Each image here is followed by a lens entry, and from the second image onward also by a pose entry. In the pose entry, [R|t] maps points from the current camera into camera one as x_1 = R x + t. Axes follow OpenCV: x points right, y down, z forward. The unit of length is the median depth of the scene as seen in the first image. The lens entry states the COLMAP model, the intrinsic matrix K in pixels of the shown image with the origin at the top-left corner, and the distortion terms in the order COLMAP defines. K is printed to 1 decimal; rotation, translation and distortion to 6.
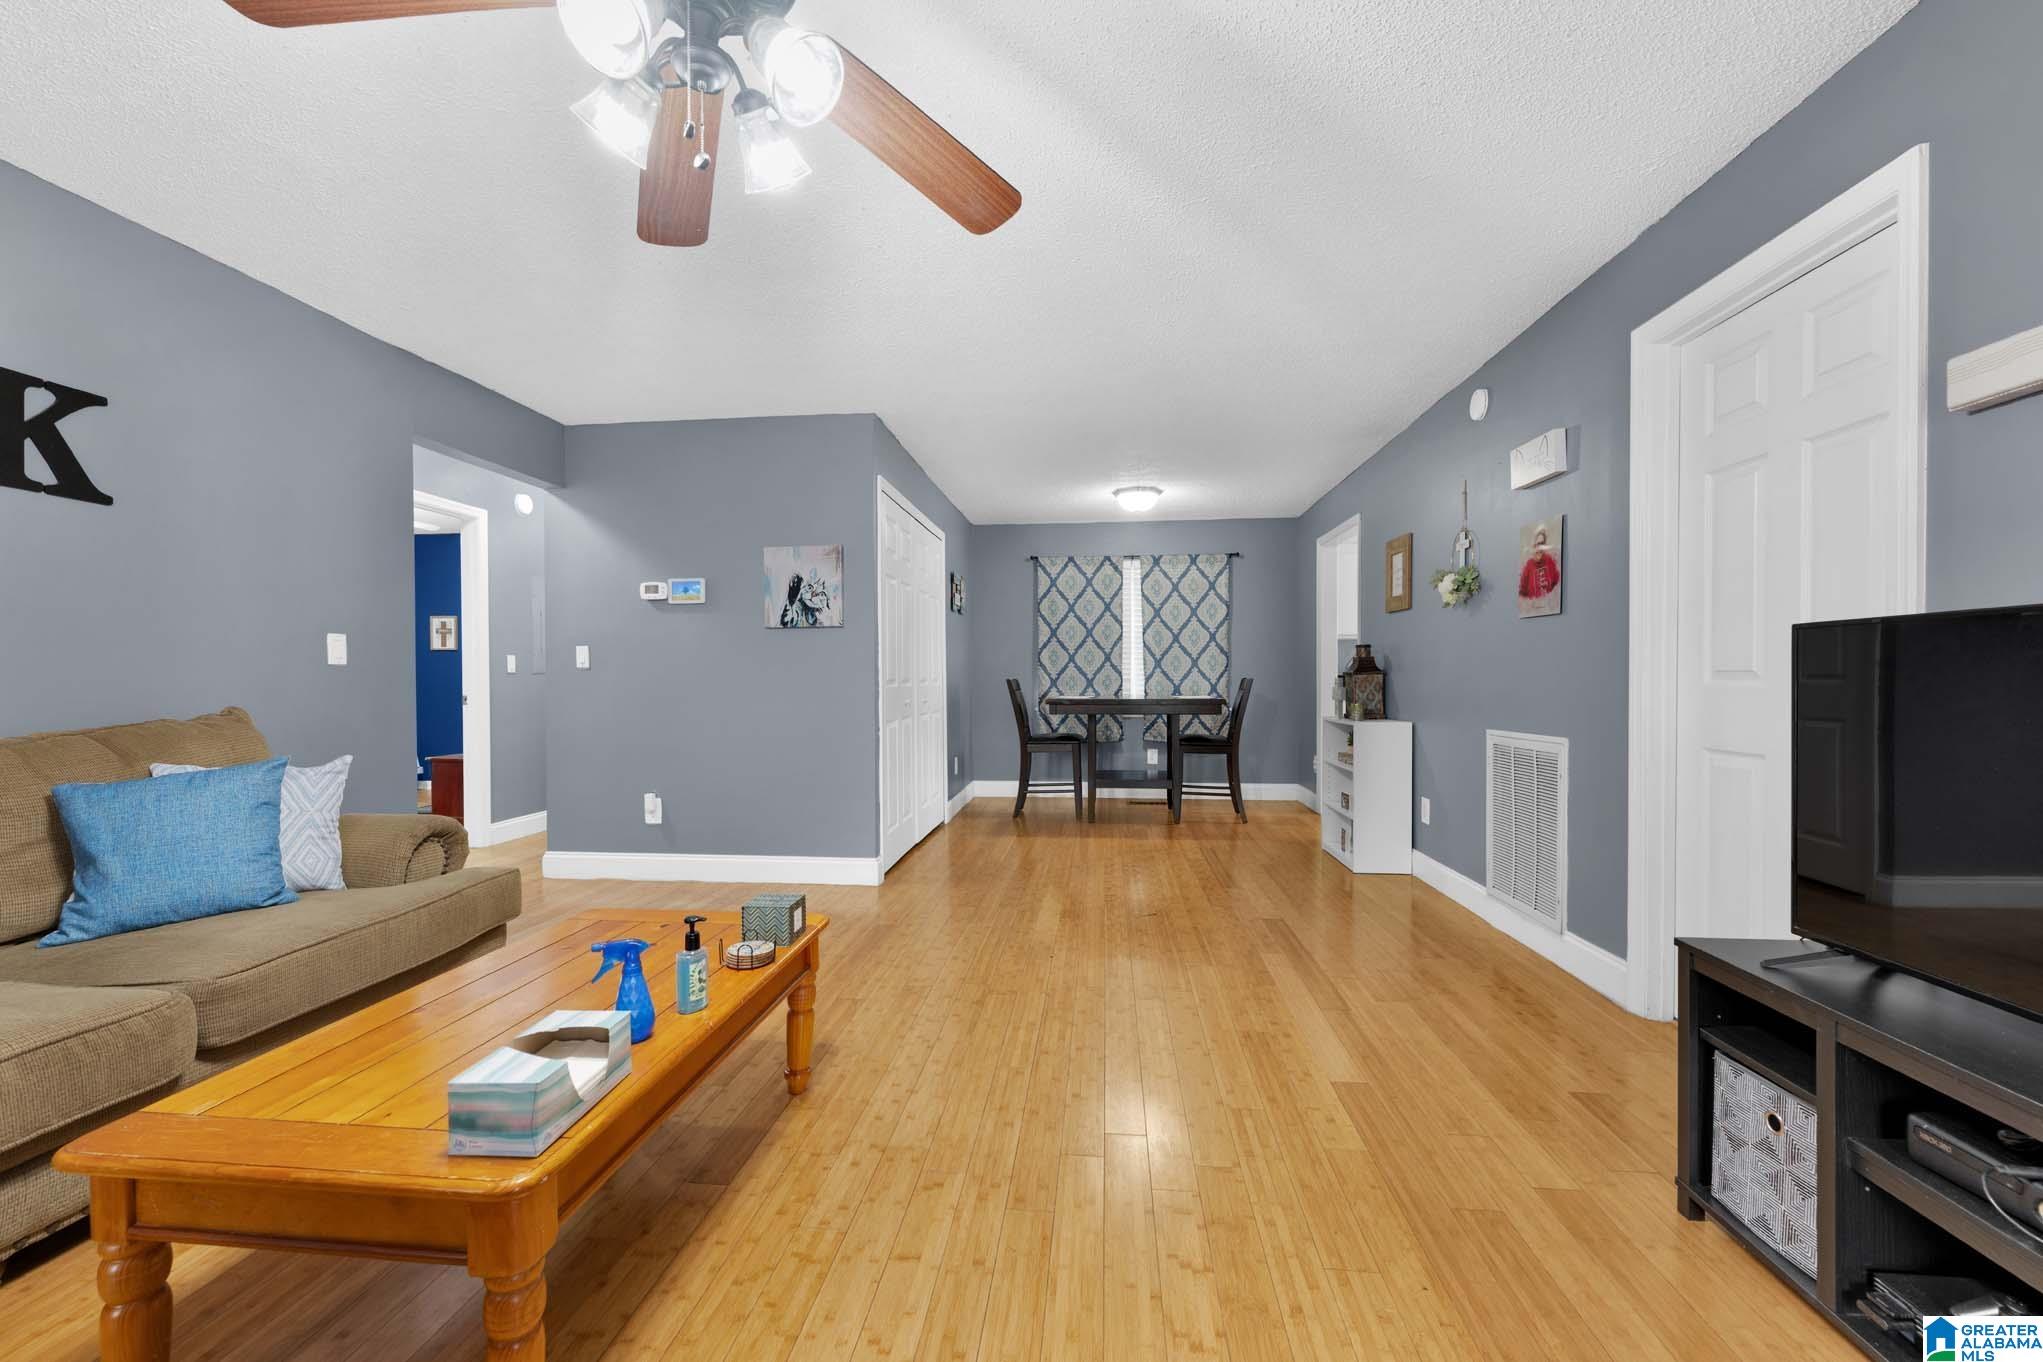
lens RADIAL K [[809.3, 0, 1013.3], [0, 809.3, 683.7], [0, 0, 1]] dist [0.000183, -0.000168]
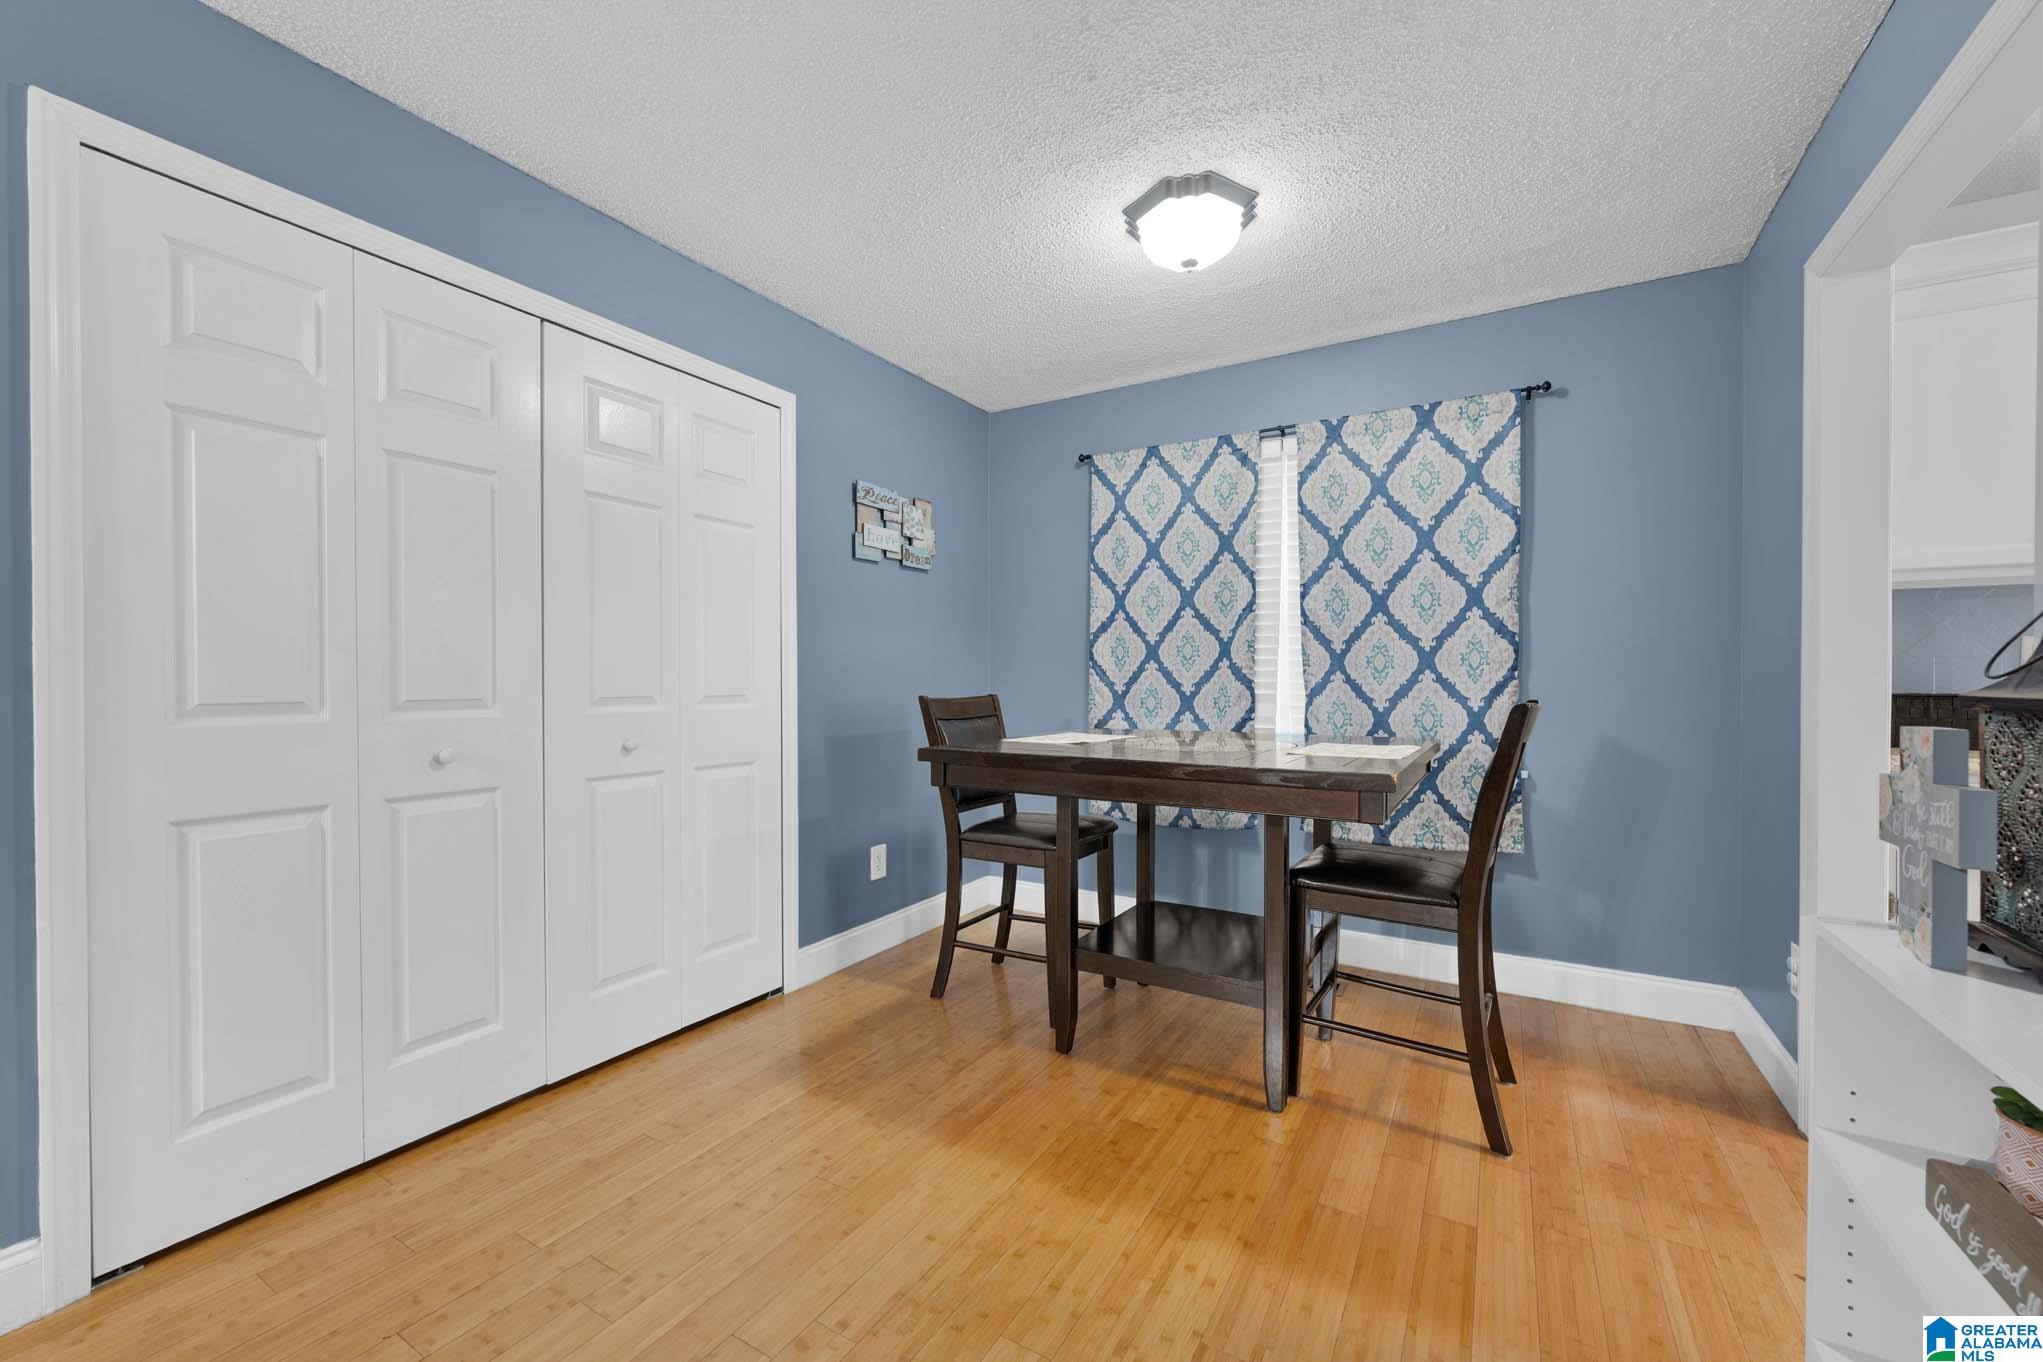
lens RADIAL K [[809.3, 0, 1018.1], [0, 809.3, 684.3], [0, 0, 1]] dist [0.000183, -0.000168]
pose [[0.909565, 0.005536, -0.415526, 0.203928], [-0.003948, 0.999981, 0.004681, -0.014008], [0.415544, -0.002617, 0.909569, 0.521479]]
